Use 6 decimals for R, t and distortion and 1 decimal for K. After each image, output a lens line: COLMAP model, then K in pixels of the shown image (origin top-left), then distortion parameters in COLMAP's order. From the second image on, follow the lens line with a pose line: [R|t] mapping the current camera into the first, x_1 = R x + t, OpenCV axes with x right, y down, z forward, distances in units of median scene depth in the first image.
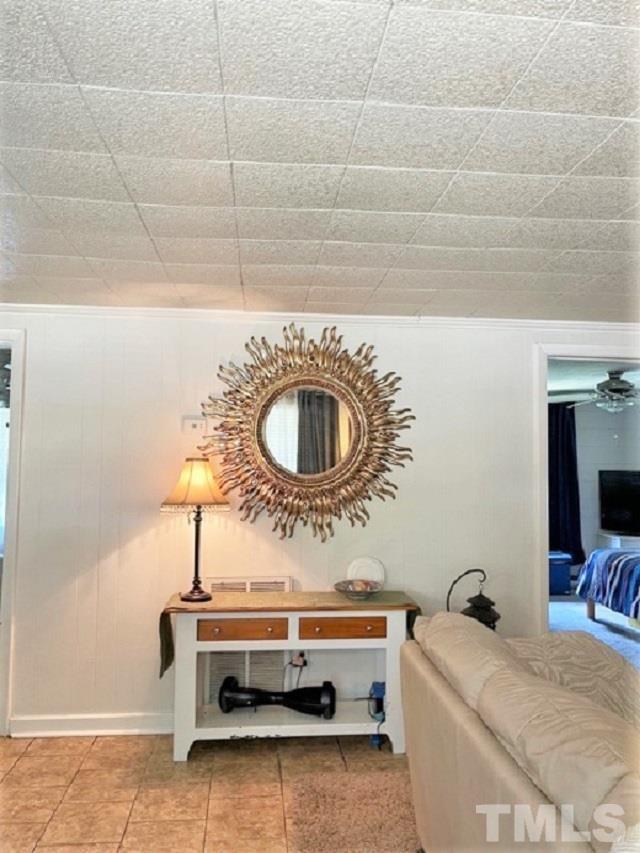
lens RADIAL K [[645.5, 0, 320.1], [0, 645.5, 427.0], [0, 0, 1]] dist [0.034643, -0.024596]
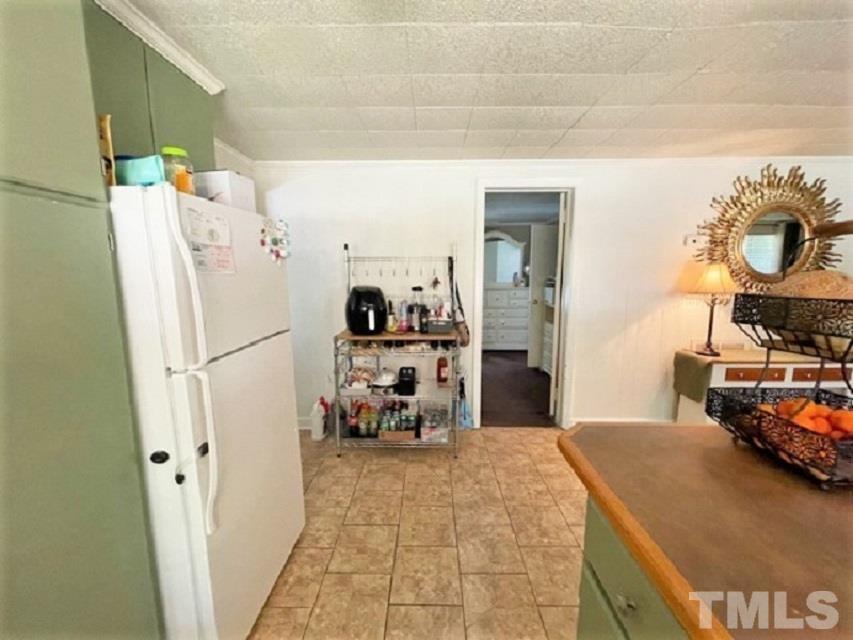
lens RADIAL K [[342.5, 0, 424.6], [0, 342.5, 319.2], [0, 0, 1]] dist [-0.002933, 0.000261]
pose [[0.990970, 0.002038, -0.134072, -0.685995], [0.018256, 0.988523, 0.149964, 0.045687], [0.132839, -0.151057, 0.979559, 0.123056]]
